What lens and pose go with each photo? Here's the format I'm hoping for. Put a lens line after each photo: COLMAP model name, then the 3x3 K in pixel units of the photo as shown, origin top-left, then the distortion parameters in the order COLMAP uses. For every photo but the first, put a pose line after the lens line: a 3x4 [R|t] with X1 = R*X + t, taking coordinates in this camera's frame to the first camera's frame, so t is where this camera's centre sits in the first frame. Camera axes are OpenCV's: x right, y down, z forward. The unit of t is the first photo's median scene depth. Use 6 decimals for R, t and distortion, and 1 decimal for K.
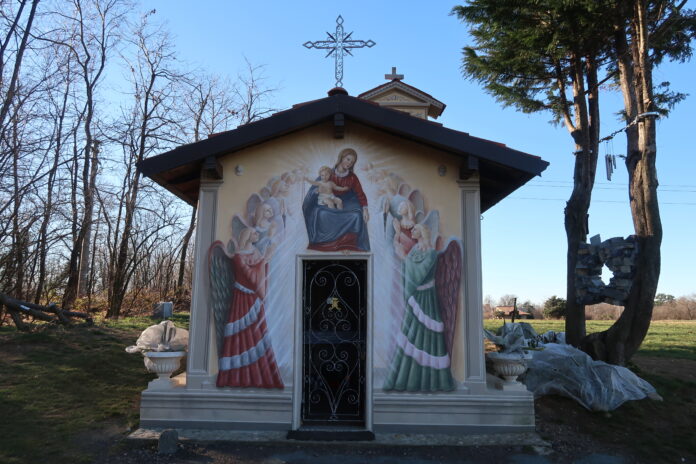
lens RADIAL K [[480.9, 0, 346.6], [0, 480.9, 233.0], [0, 0, 1]] dist [-0.026468, -0.000088]
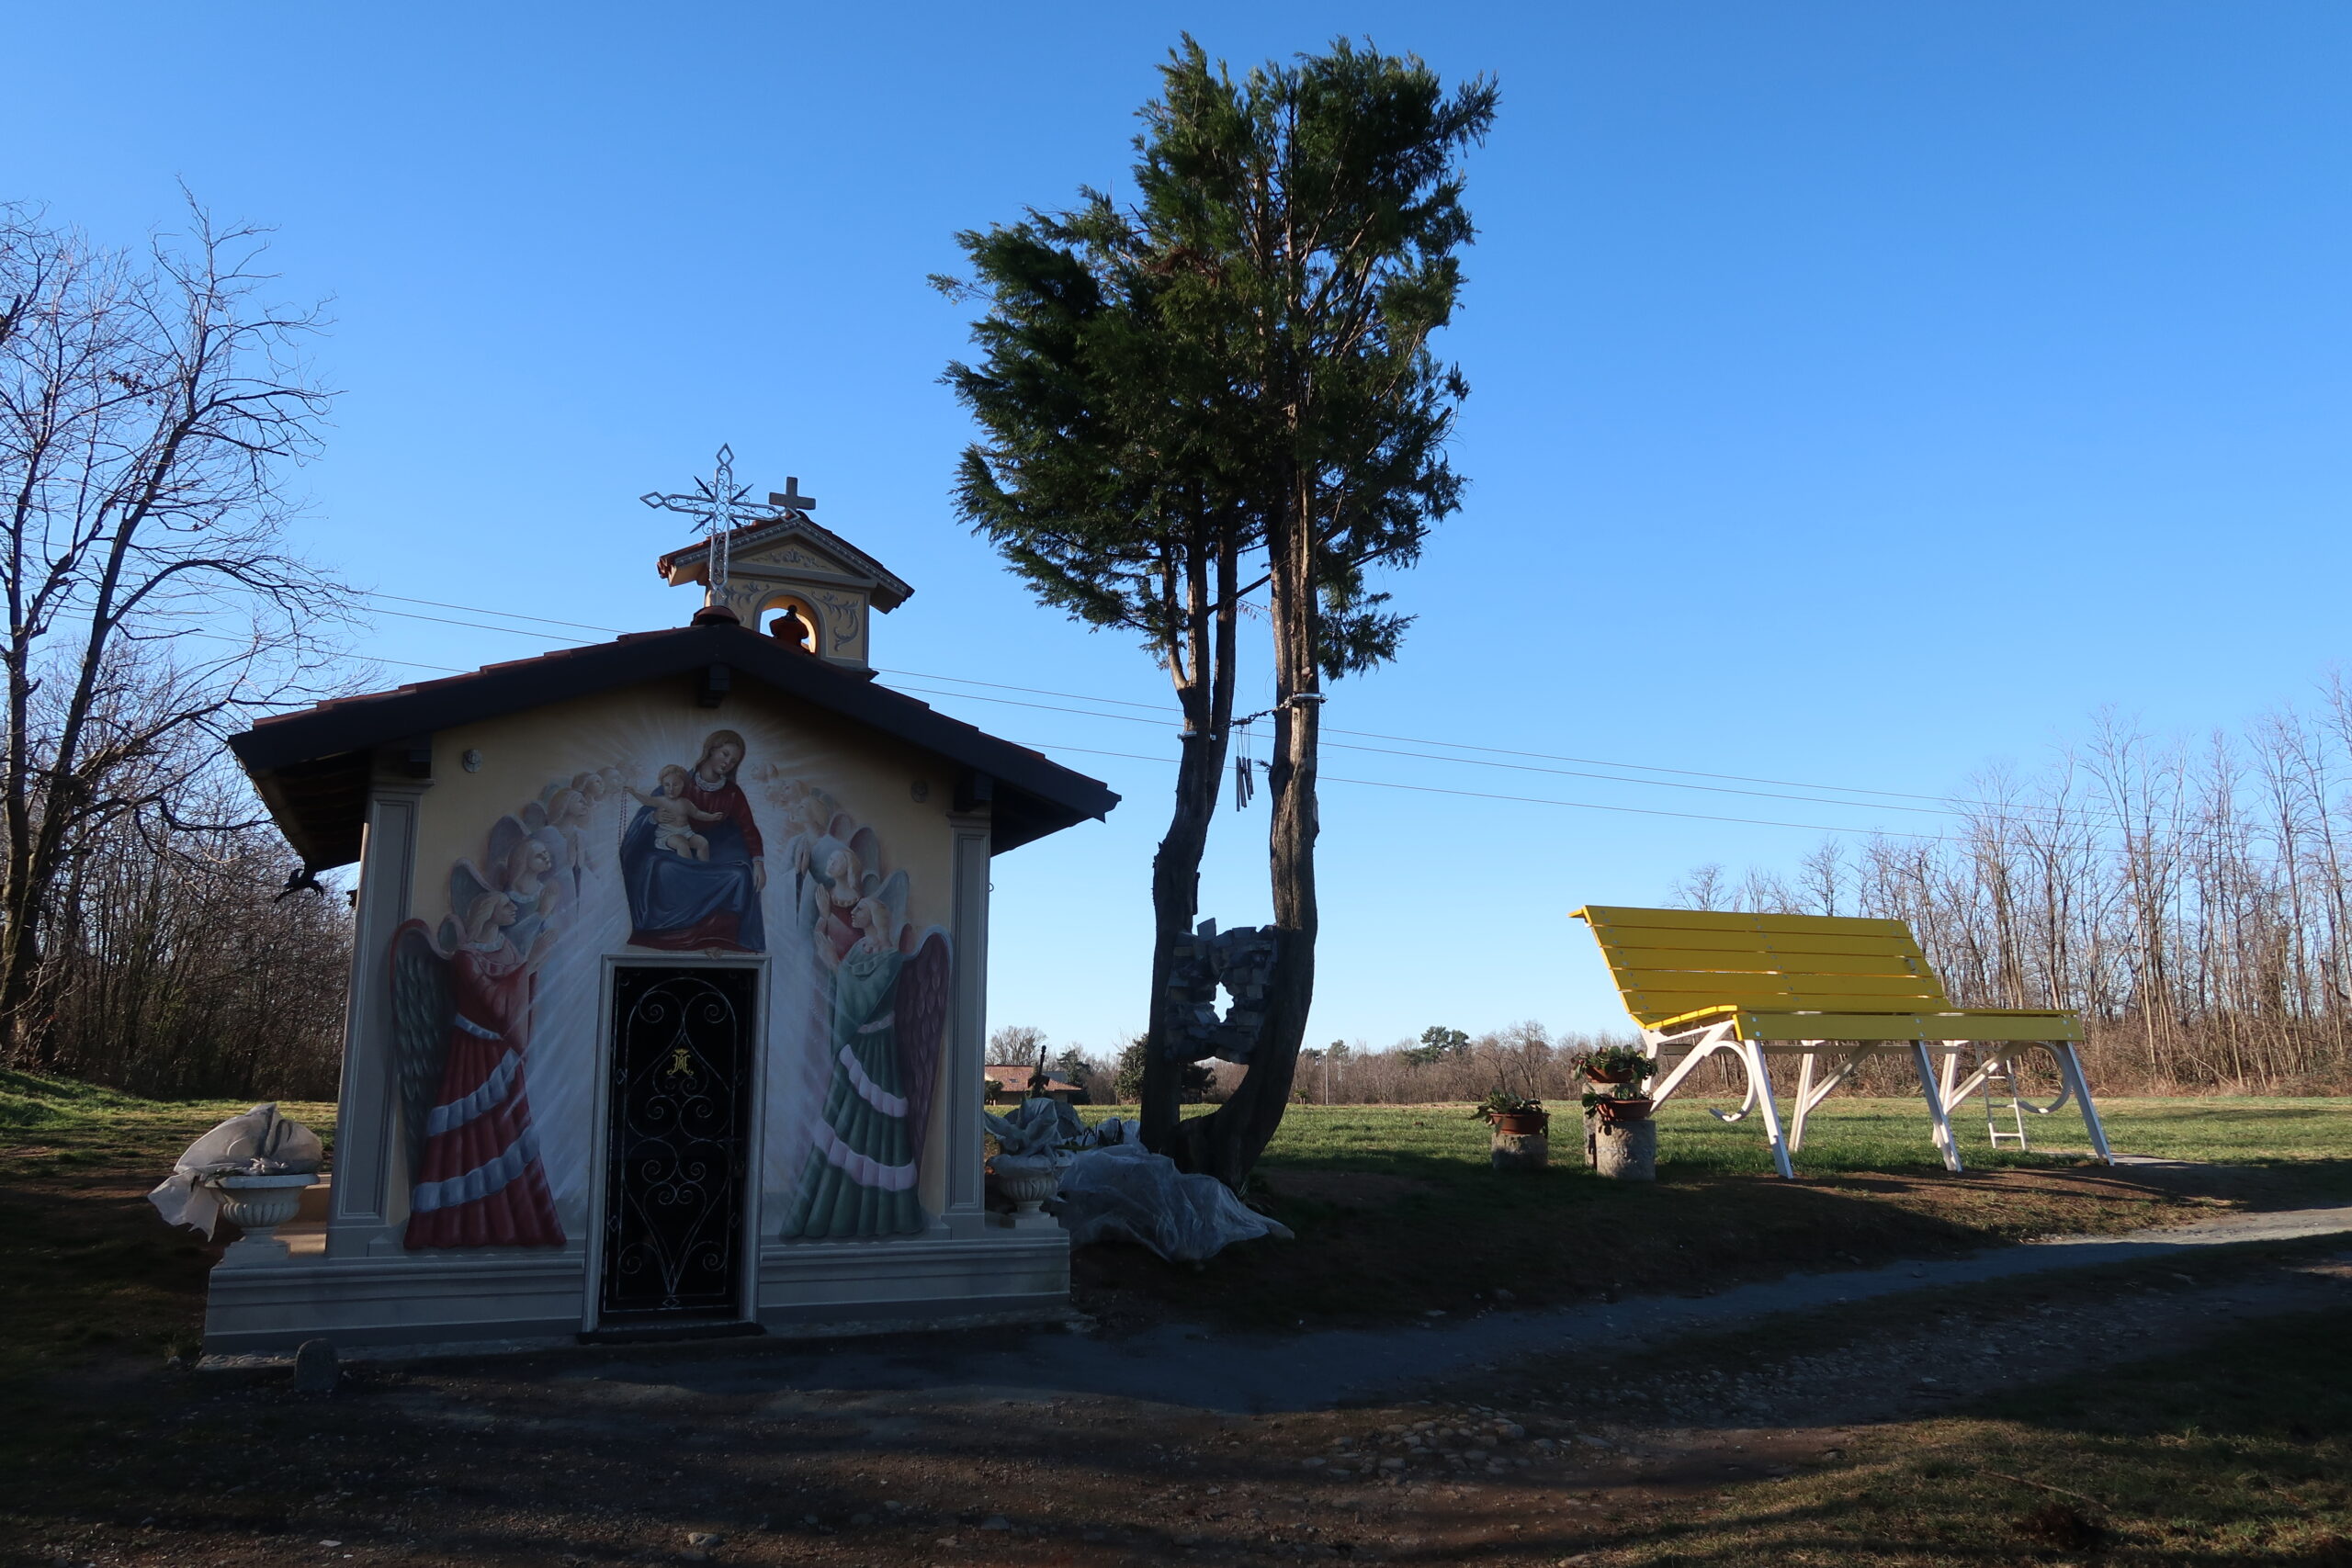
lens RADIAL K [[1624.9, 0, 1171.3], [0, 1624.9, 787.3], [0, 0, 1]] dist [-0.026468, -0.000088]
pose [[0.914171, 0.061170, 0.400687, -0.237130], [-0.053294, 0.998104, -0.030782, -0.096992], [-0.401811, 0.006786, 0.915698, -0.642624]]
